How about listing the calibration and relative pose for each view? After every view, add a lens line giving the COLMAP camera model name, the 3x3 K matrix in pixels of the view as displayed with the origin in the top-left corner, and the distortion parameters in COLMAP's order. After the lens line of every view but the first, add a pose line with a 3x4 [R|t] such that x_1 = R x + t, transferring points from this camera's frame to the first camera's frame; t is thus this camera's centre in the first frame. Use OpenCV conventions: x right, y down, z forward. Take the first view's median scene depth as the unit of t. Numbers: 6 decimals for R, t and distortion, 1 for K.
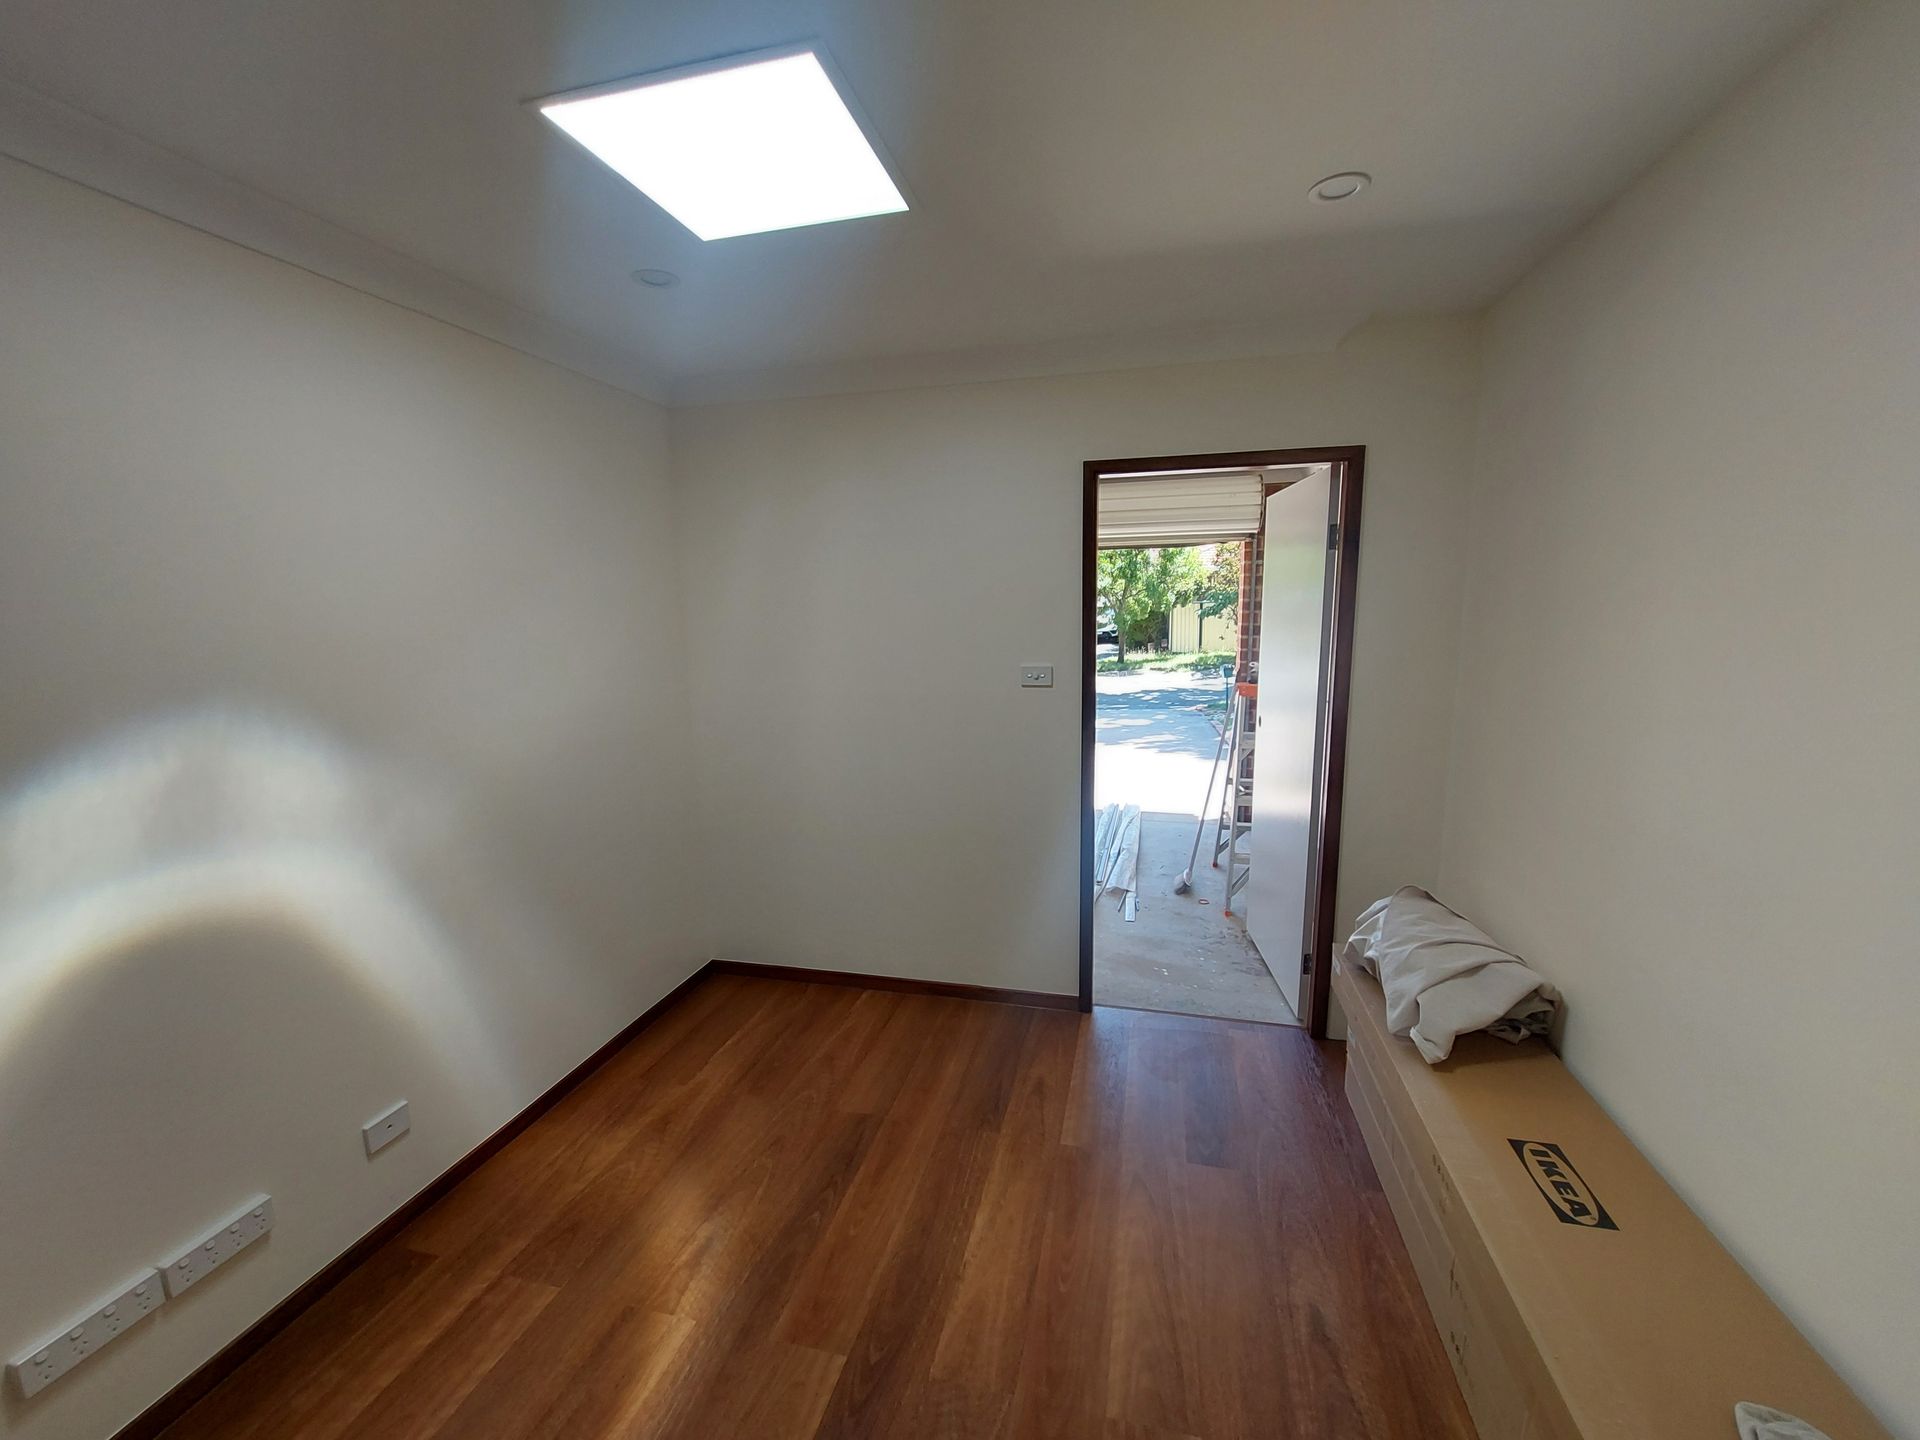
lens RADIAL K [[755.9, 0, 960.3], [0, 755.9, 718.3], [0, 0, 1]] dist [-0.015505, -0.000770]
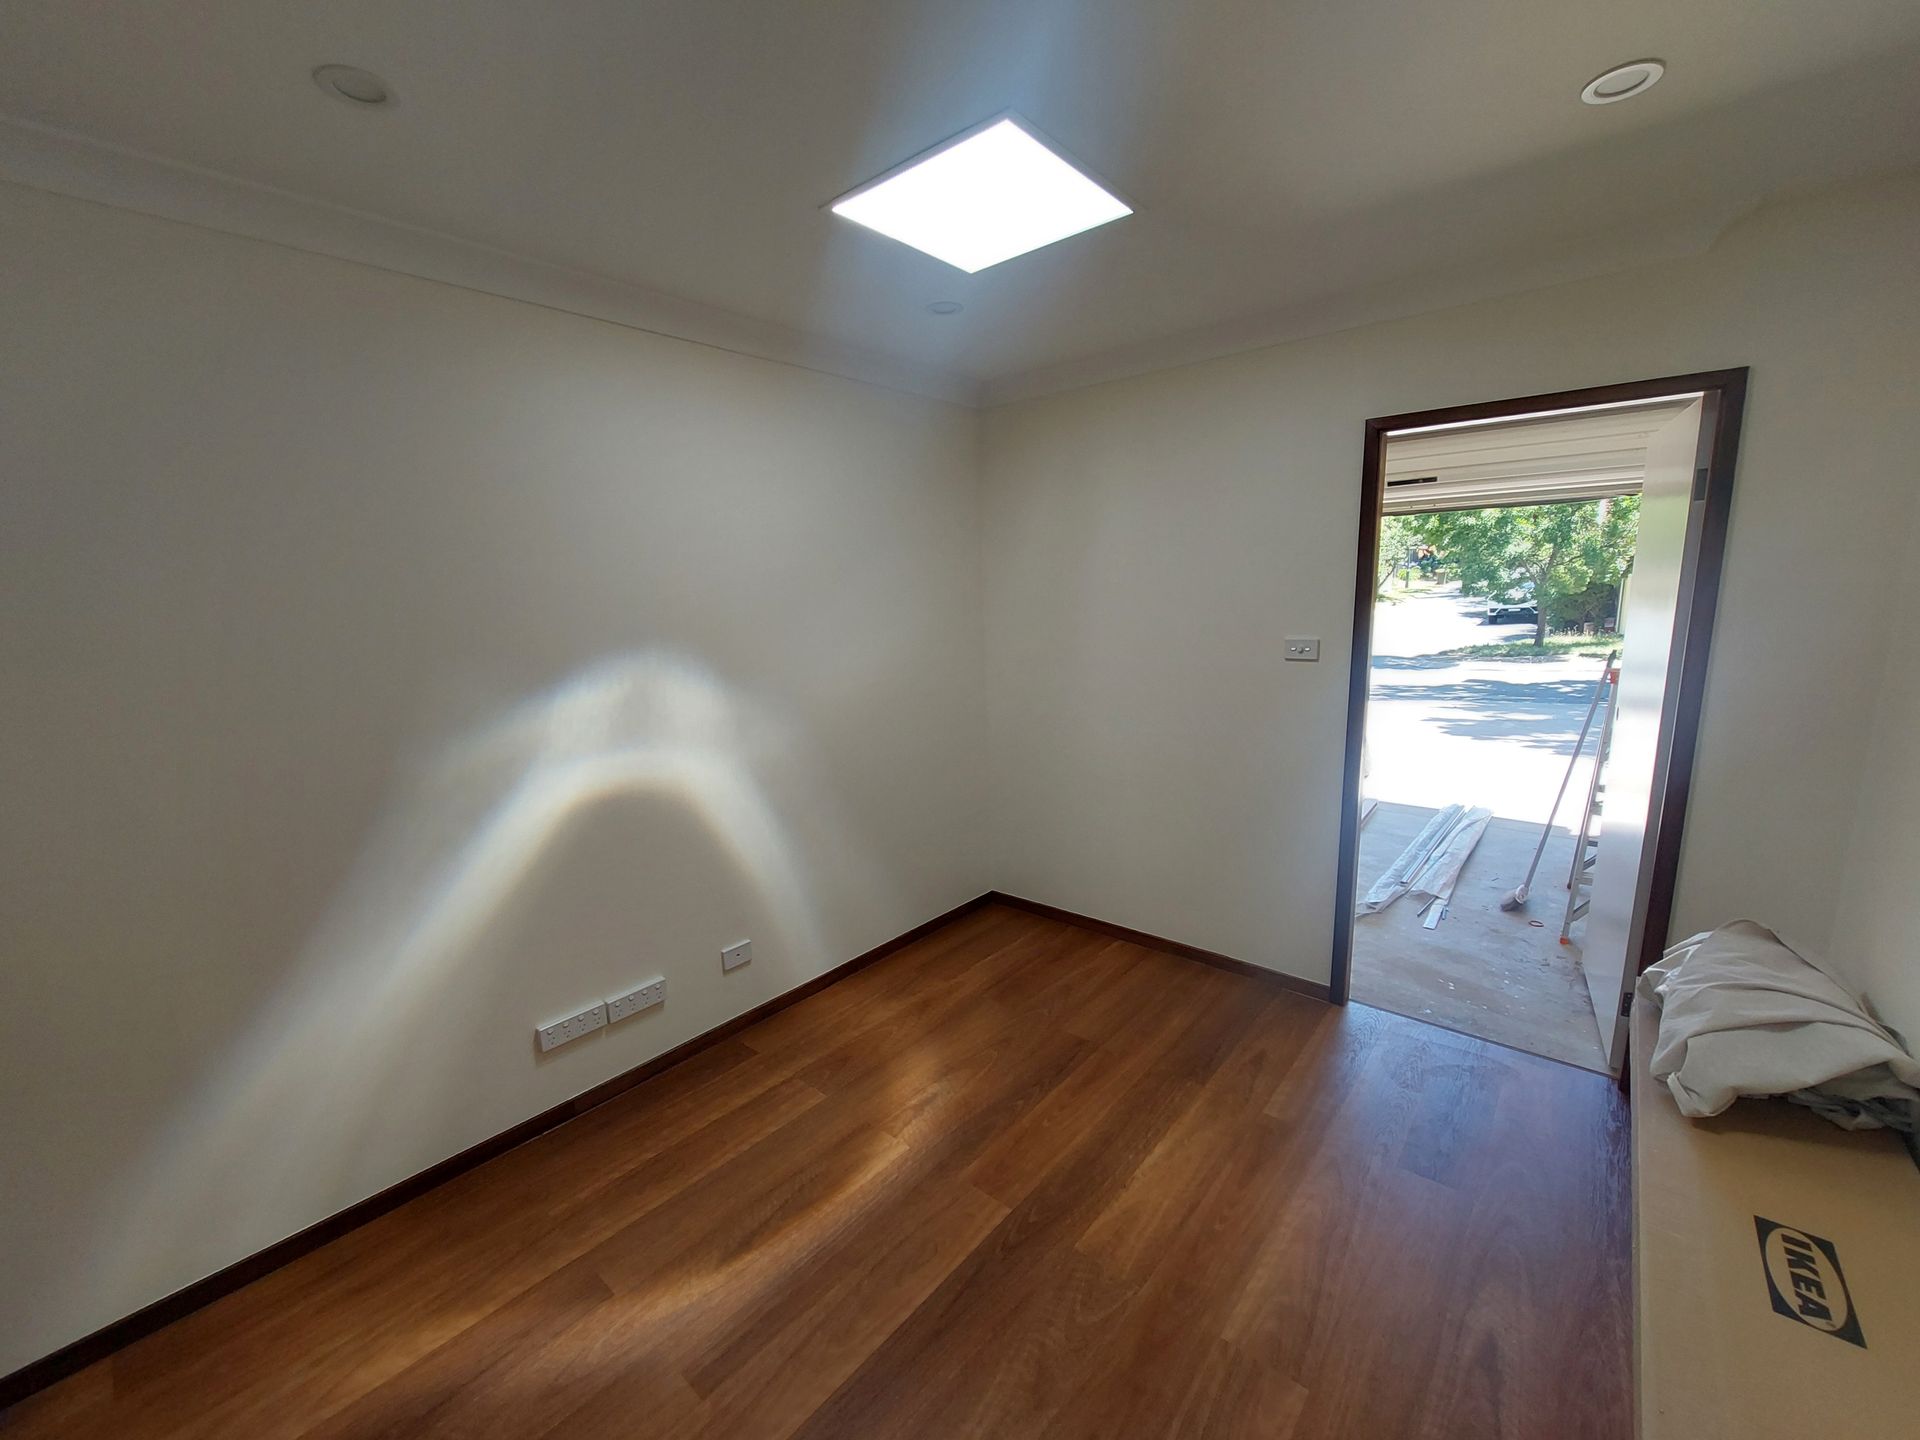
lens RADIAL K [[755.9, 0, 965.0], [0, 755.9, 712.2], [0, 0, 1]] dist [-0.015505, -0.000770]
pose [[0.896836, 0.062165, -0.437973, 0.216825], [-0.051708, 0.998021, 0.035776, 0.019280], [0.439330, -0.009439, 0.898276, -0.087069]]
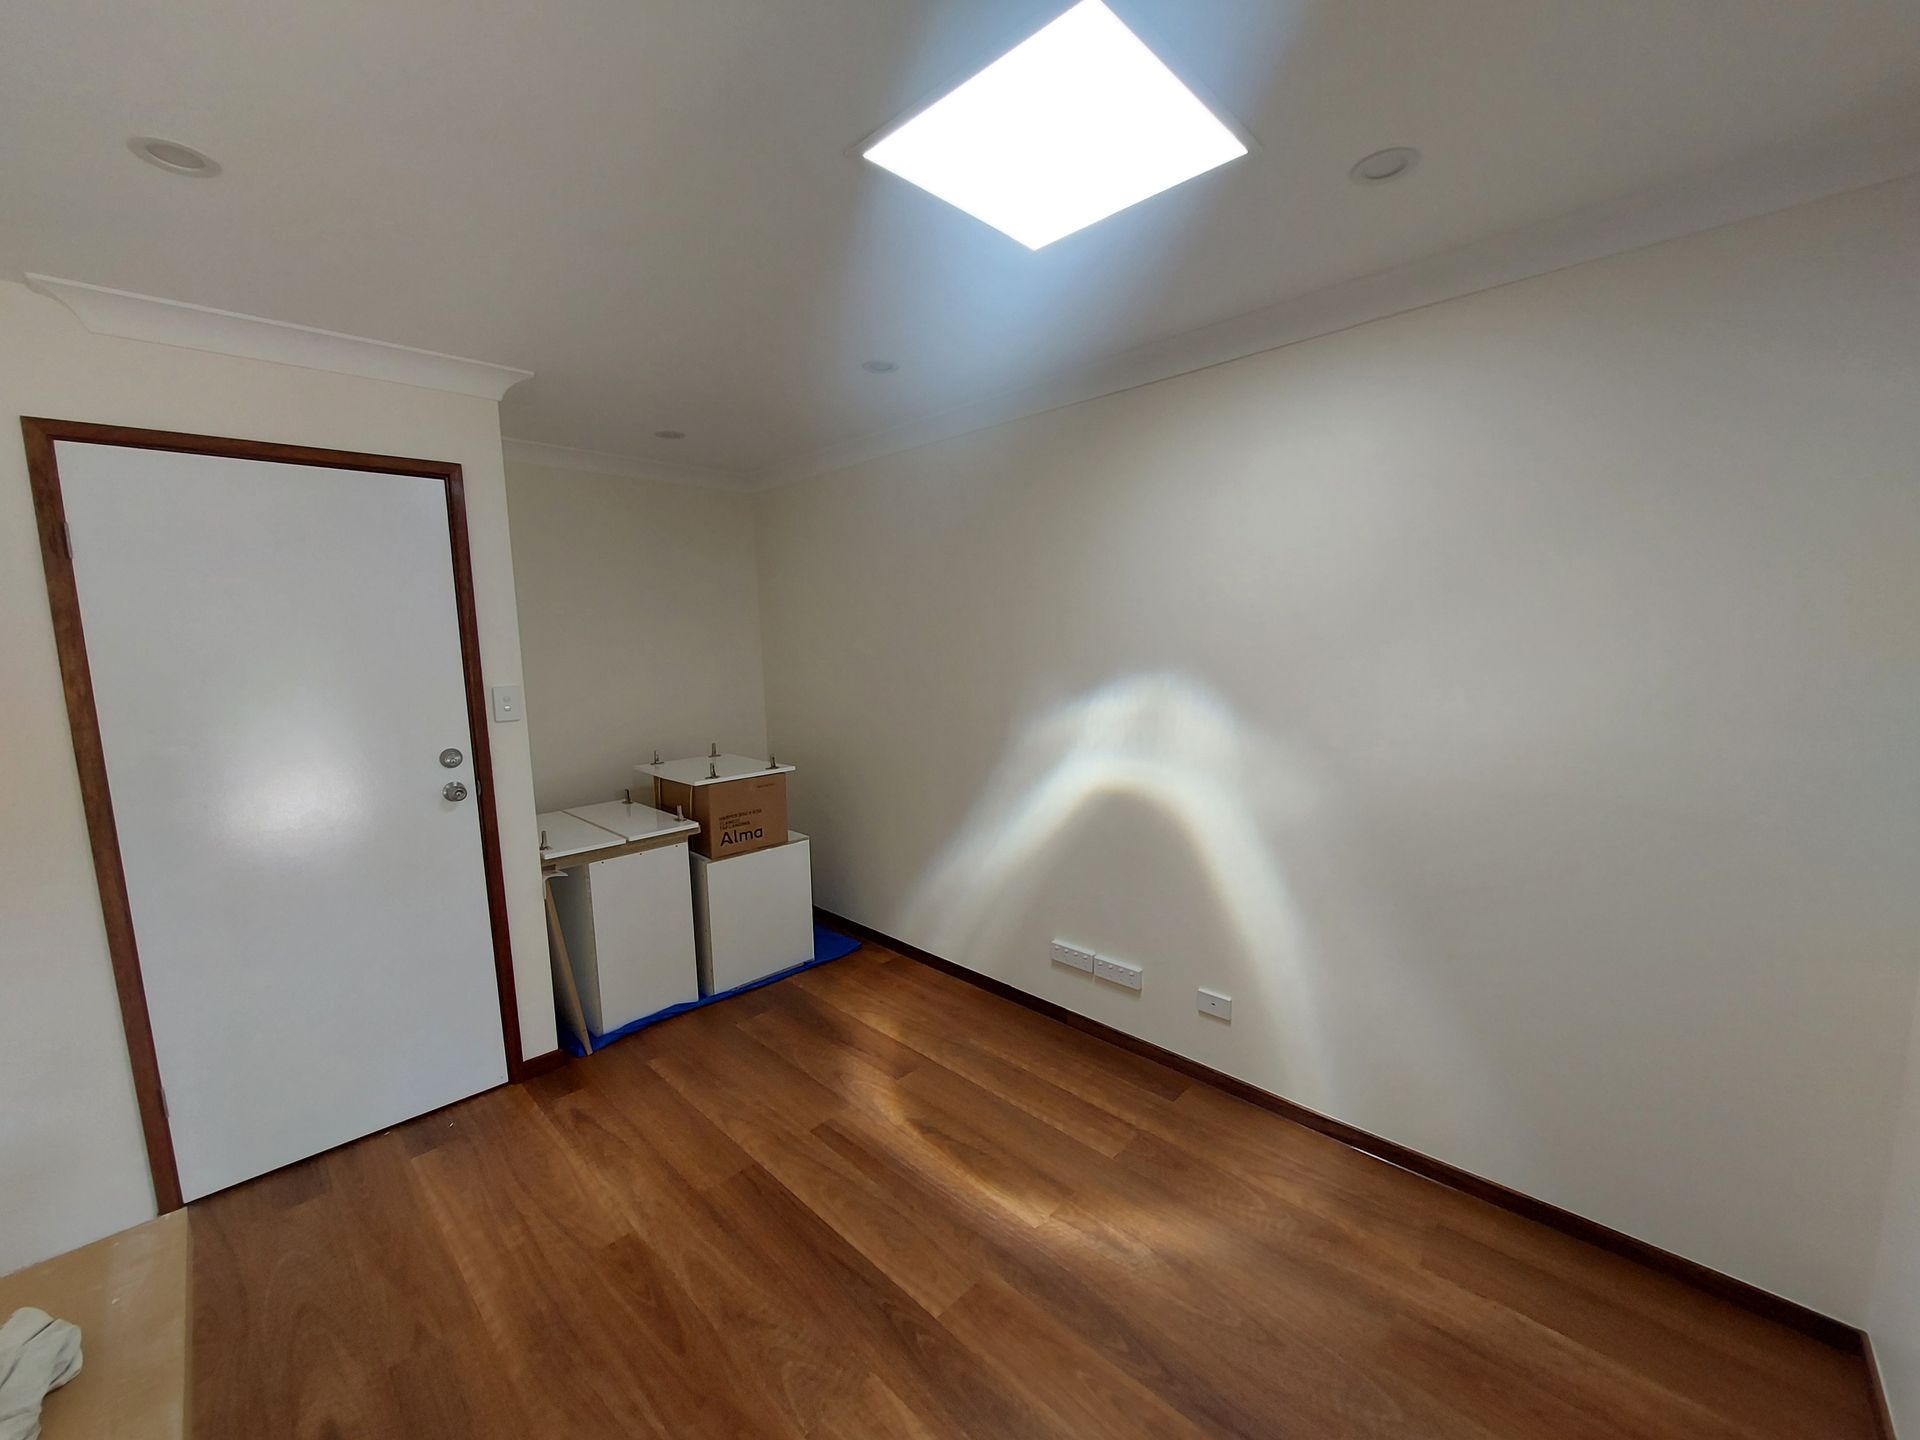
lens RADIAL K [[755.9, 0, 957.2], [0, 755.9, 726.3], [0, 0, 1]] dist [-0.015505, -0.000770]
pose [[-0.488728, 0.140958, -0.860973, 0.539105], [-0.102570, 0.970734, 0.217152, -0.172491], [0.866386, 0.194438, -0.459967, 1.146817]]
